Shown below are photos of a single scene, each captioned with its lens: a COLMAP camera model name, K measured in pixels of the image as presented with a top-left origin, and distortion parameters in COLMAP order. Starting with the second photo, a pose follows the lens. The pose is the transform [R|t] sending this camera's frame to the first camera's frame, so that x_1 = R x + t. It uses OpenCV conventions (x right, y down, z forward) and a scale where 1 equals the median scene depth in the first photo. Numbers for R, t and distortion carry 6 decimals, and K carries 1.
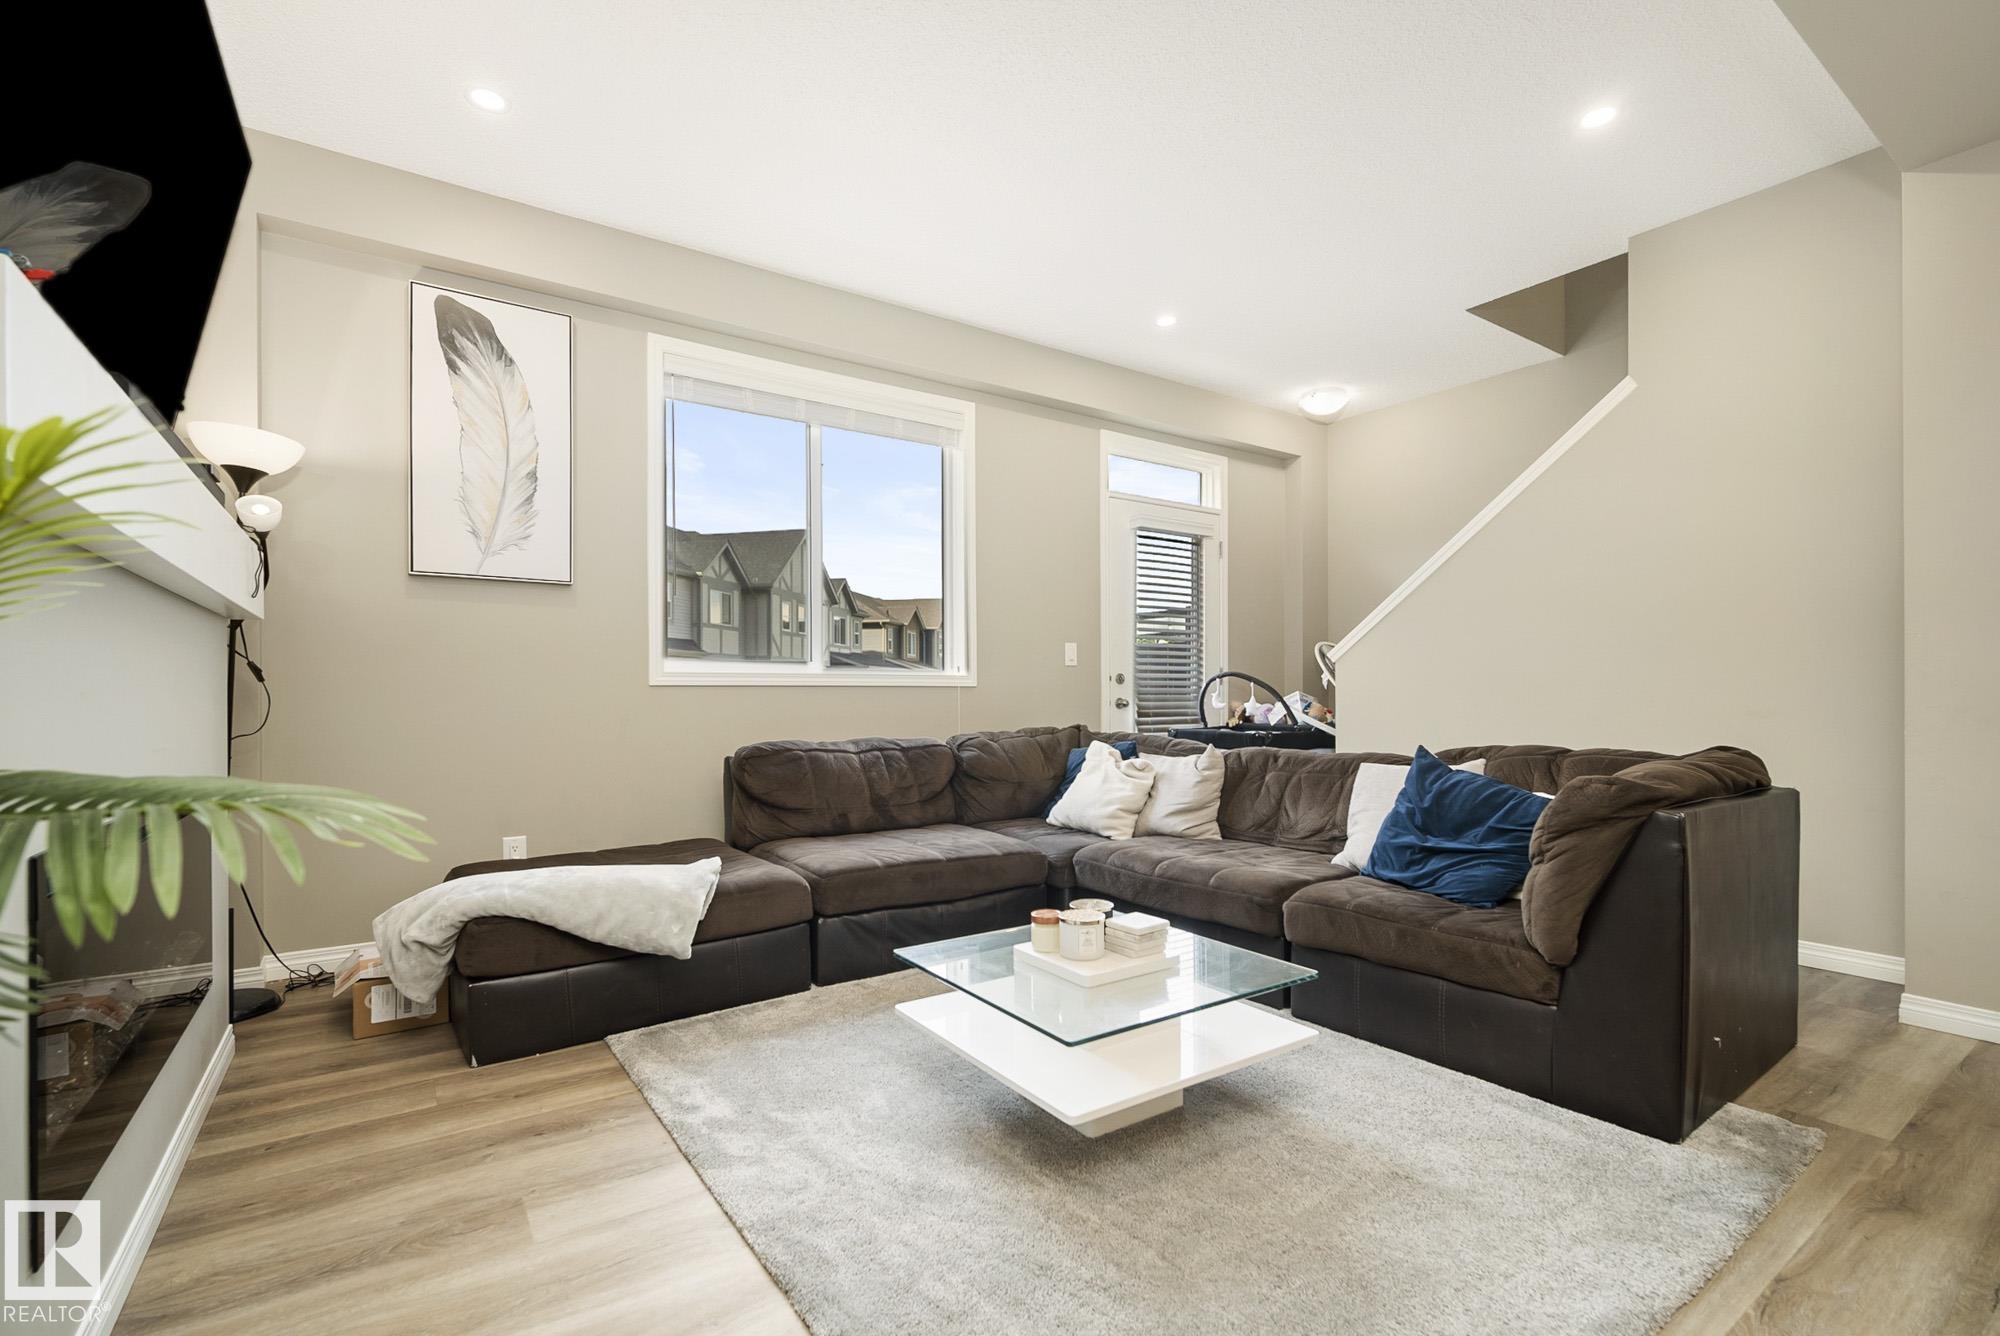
lens RADIAL K [[900.0, 0, 1001.2], [0, 900.0, 683.1], [0, 0, 1]] dist [-0.003518, -0.000132]
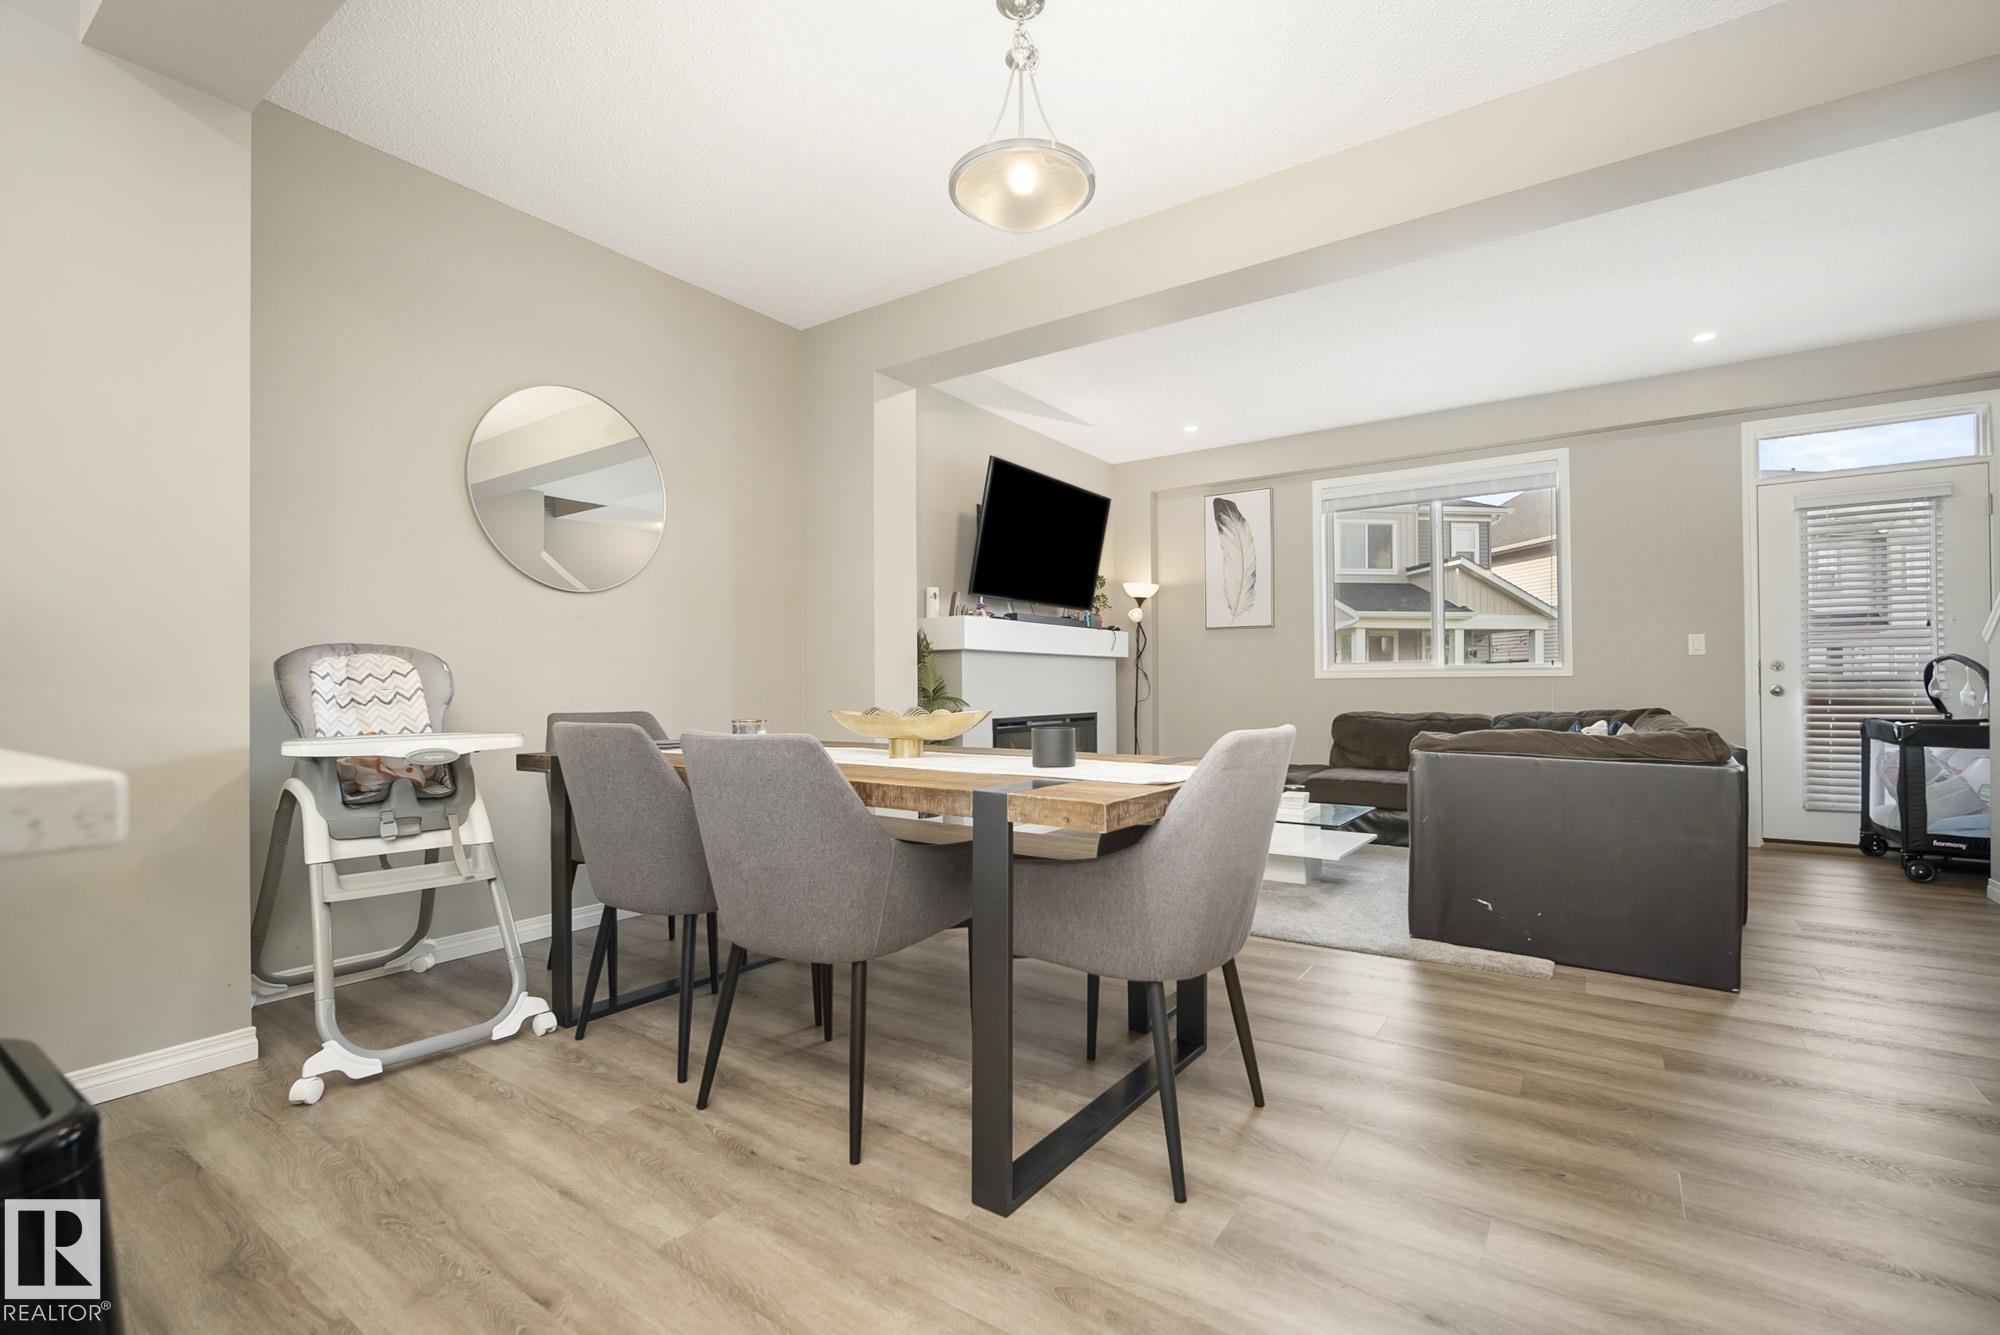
lens RADIAL K [[900.0, 0, 1001.4], [0, 900.0, 676.2], [0, 0, 1]] dist [-0.003518, -0.000132]
pose [[0.345916, -0.008450, -0.938228, 1.165289], [0.018587, 0.999825, -0.002152, -0.011038], [0.938081, -0.016695, 0.346012, -0.220651]]
